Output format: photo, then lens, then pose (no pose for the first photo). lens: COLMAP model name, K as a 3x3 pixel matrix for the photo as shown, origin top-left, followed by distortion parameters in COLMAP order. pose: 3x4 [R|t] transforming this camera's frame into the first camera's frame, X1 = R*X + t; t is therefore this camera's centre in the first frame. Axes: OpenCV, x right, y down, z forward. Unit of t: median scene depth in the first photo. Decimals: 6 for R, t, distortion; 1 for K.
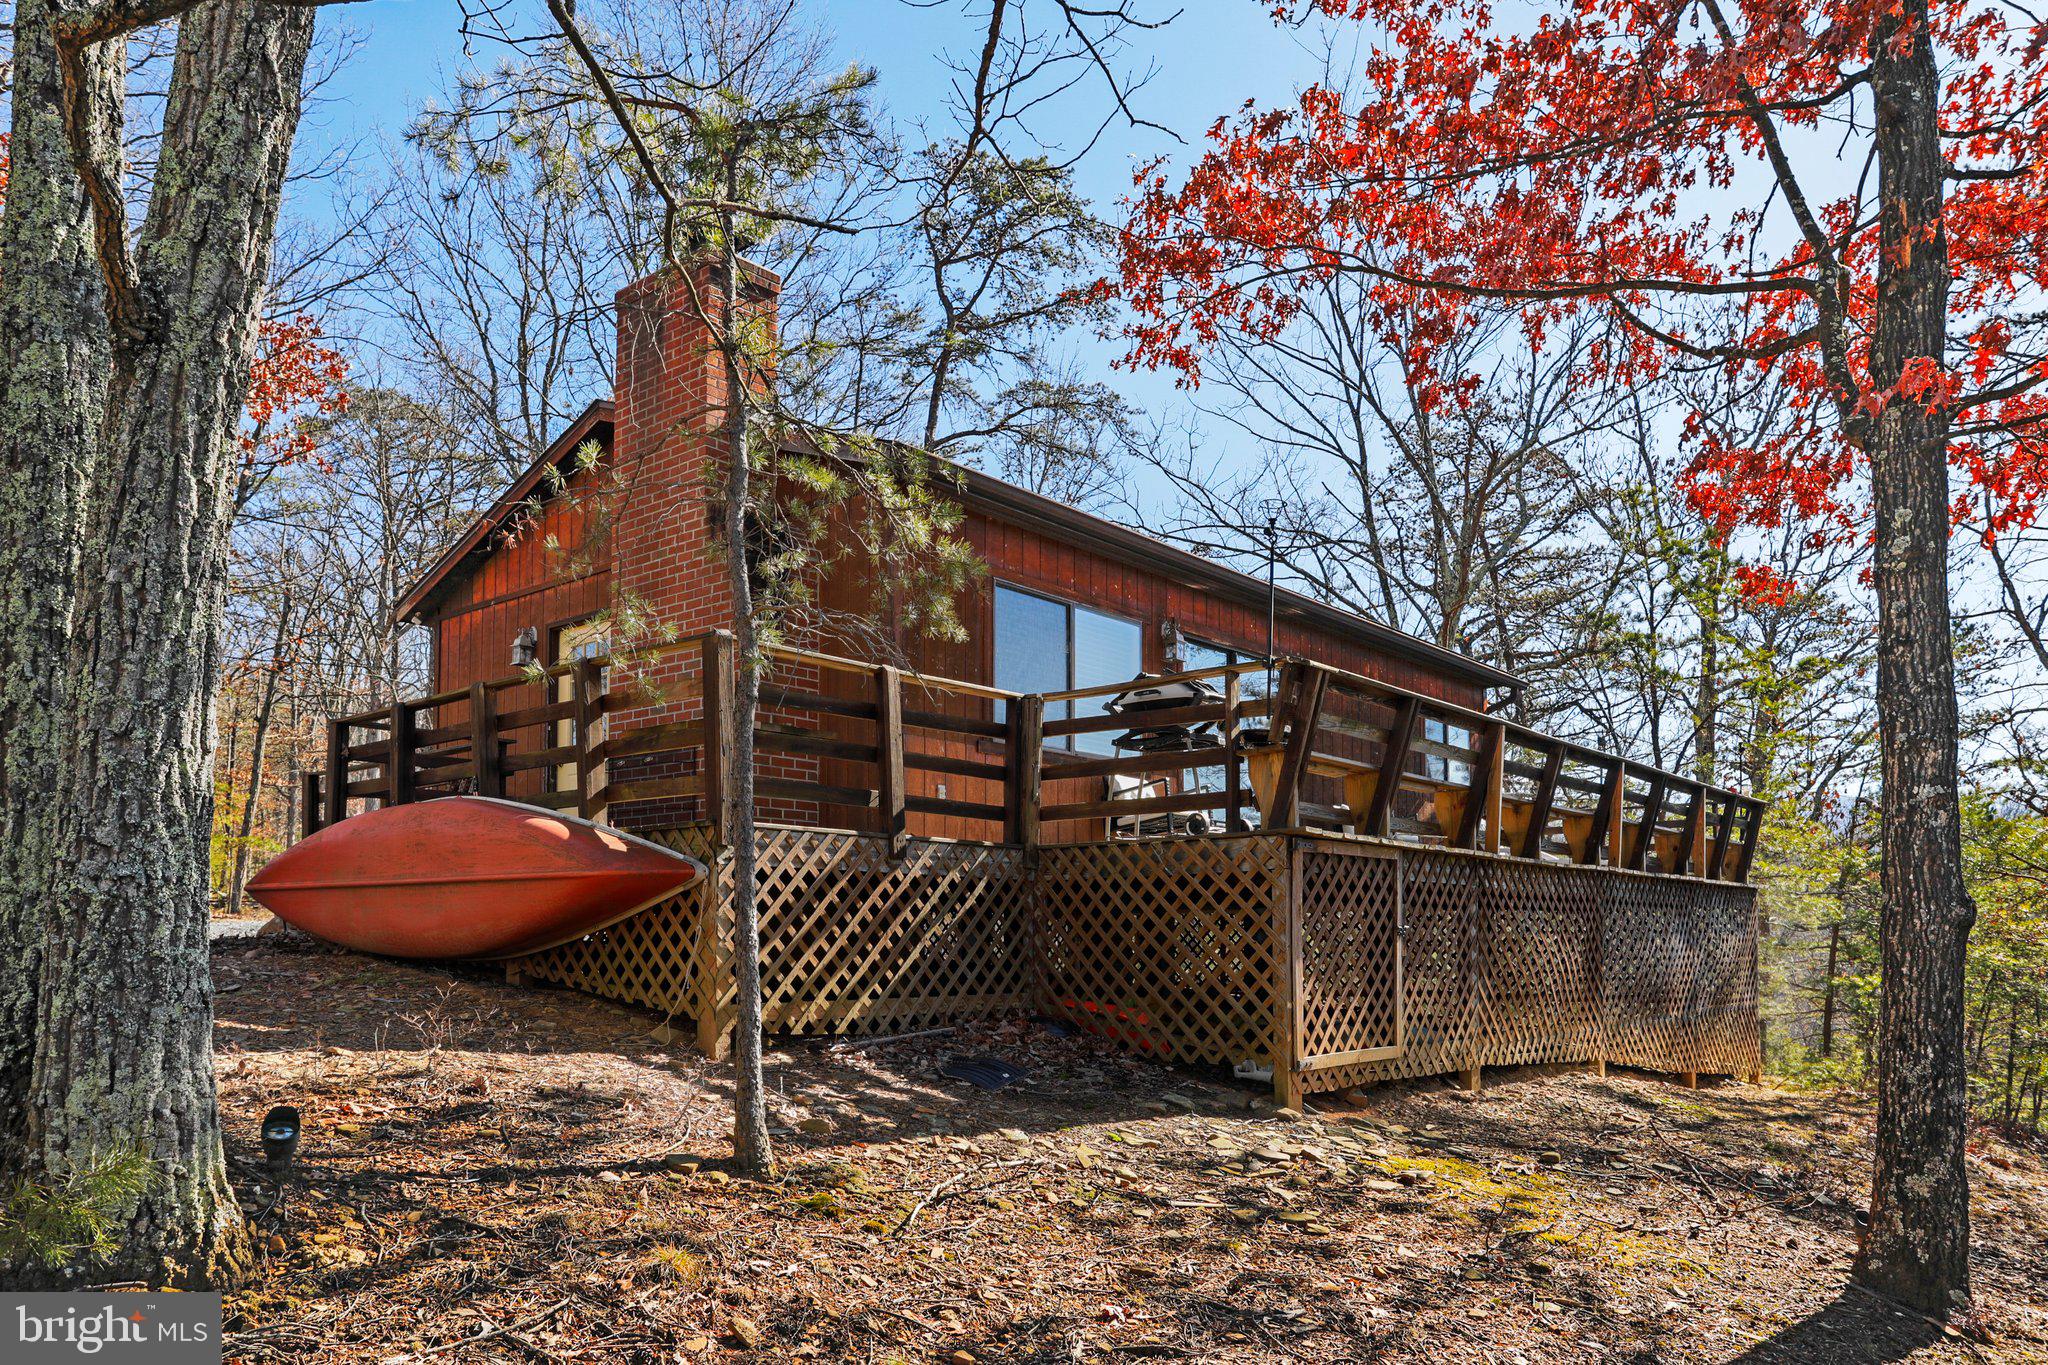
lens RADIAL K [[1410.6, 0, 991.3], [0, 1410.6, 728.9], [0, 0, 1]] dist [0.001701, 0.001079]
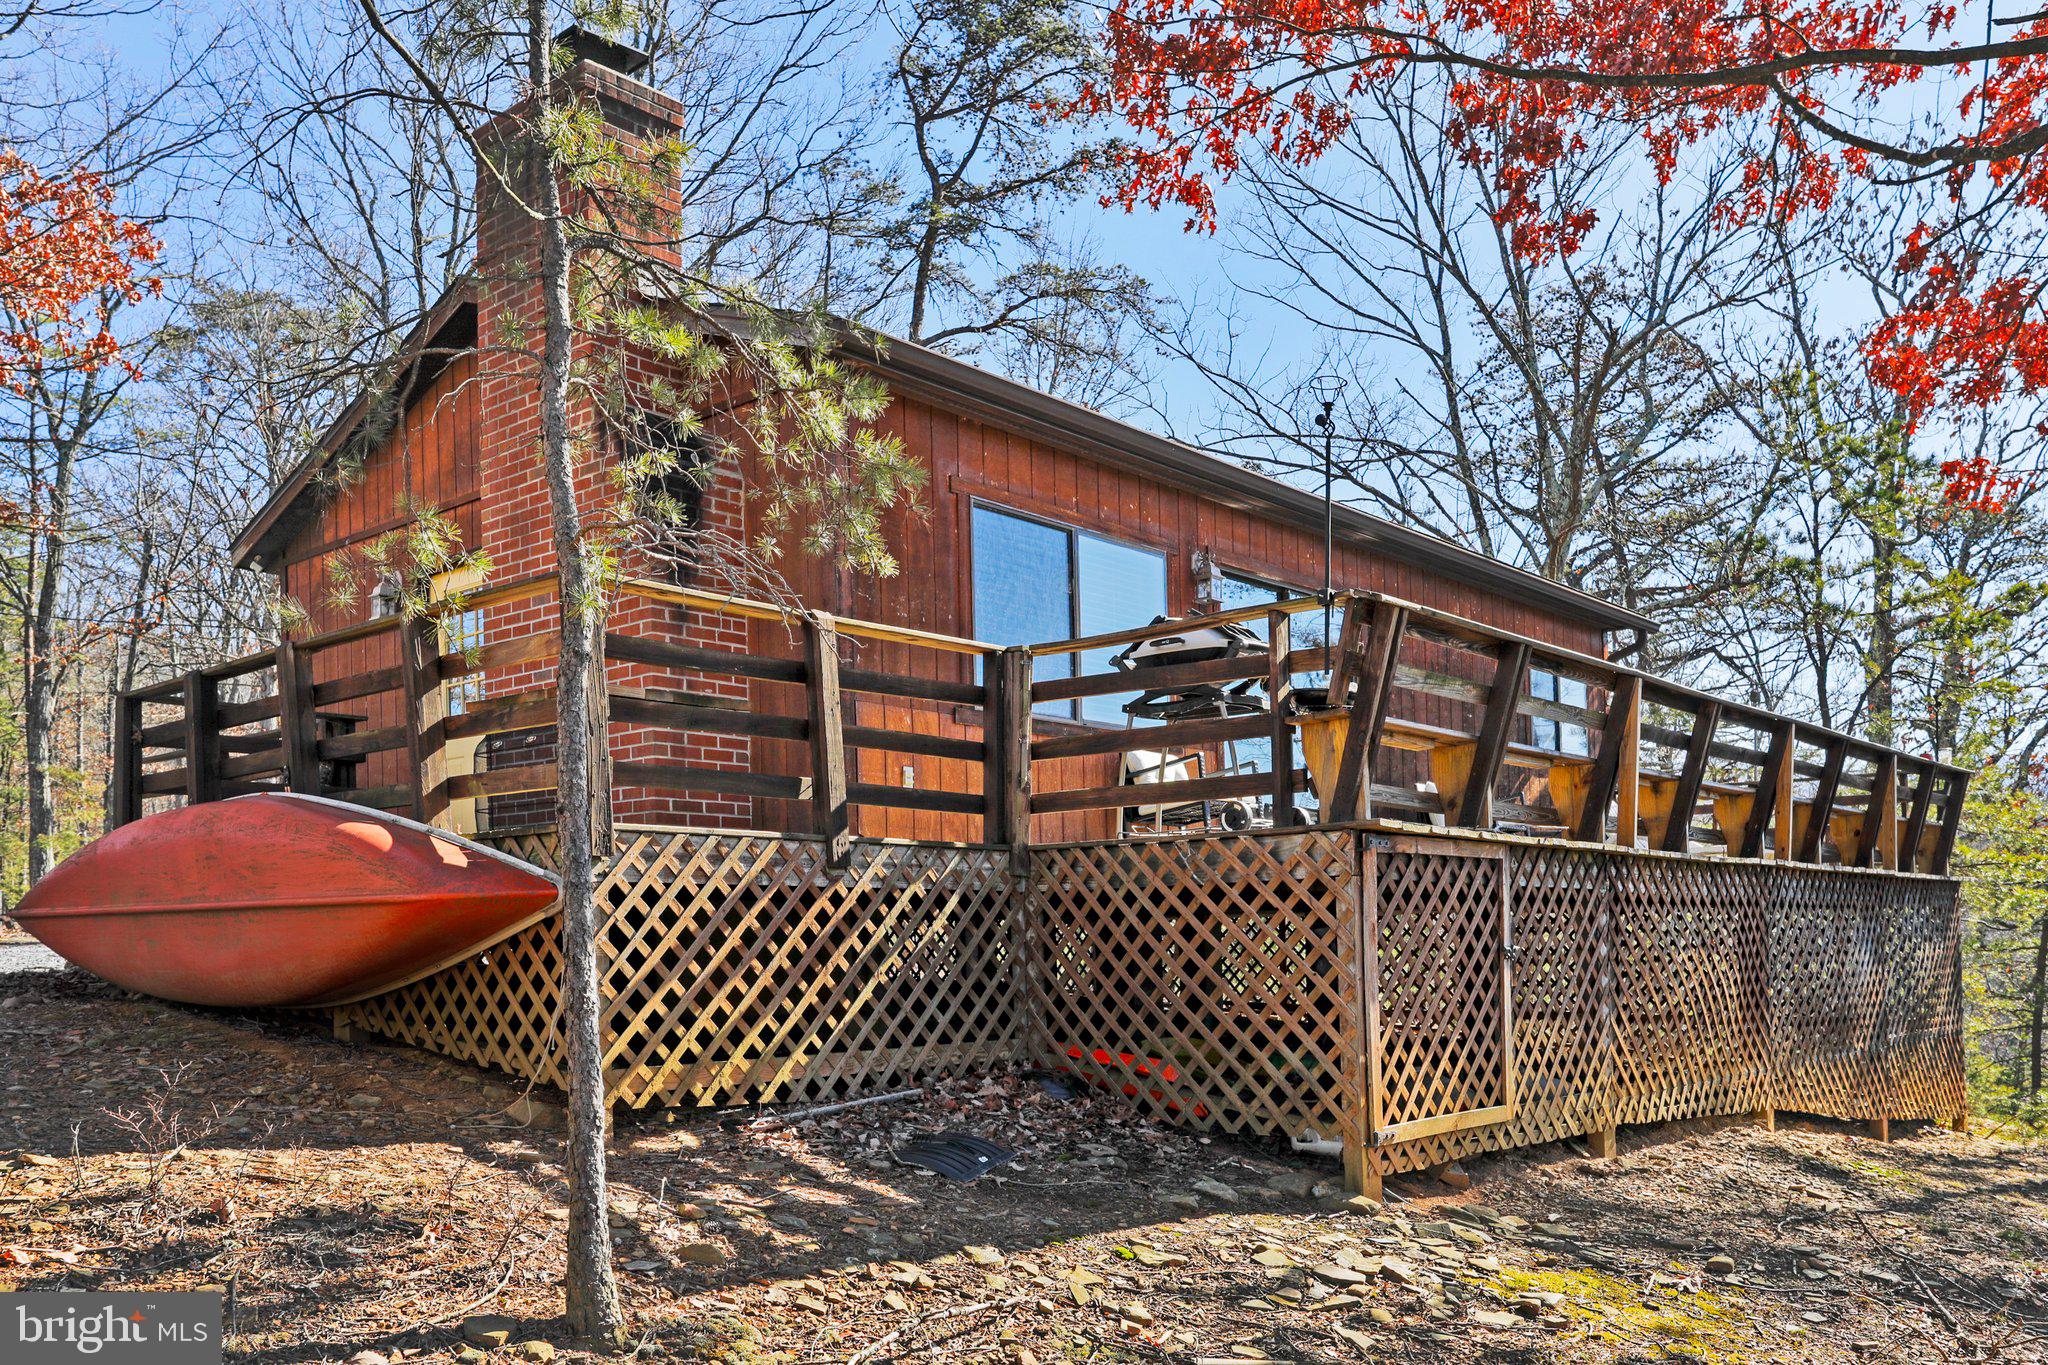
lens RADIAL K [[1682.6, 0, 1024.0], [0, 1682.6, 682.5], [0, 0, 1]] dist [0.018491, 0.003418]
pose [[0.999827, -0.015627, 0.010070, 0.023720], [0.015683, 0.999862, -0.005564, -0.000167], [-0.009982, 0.005721, 0.999934, 0.098043]]
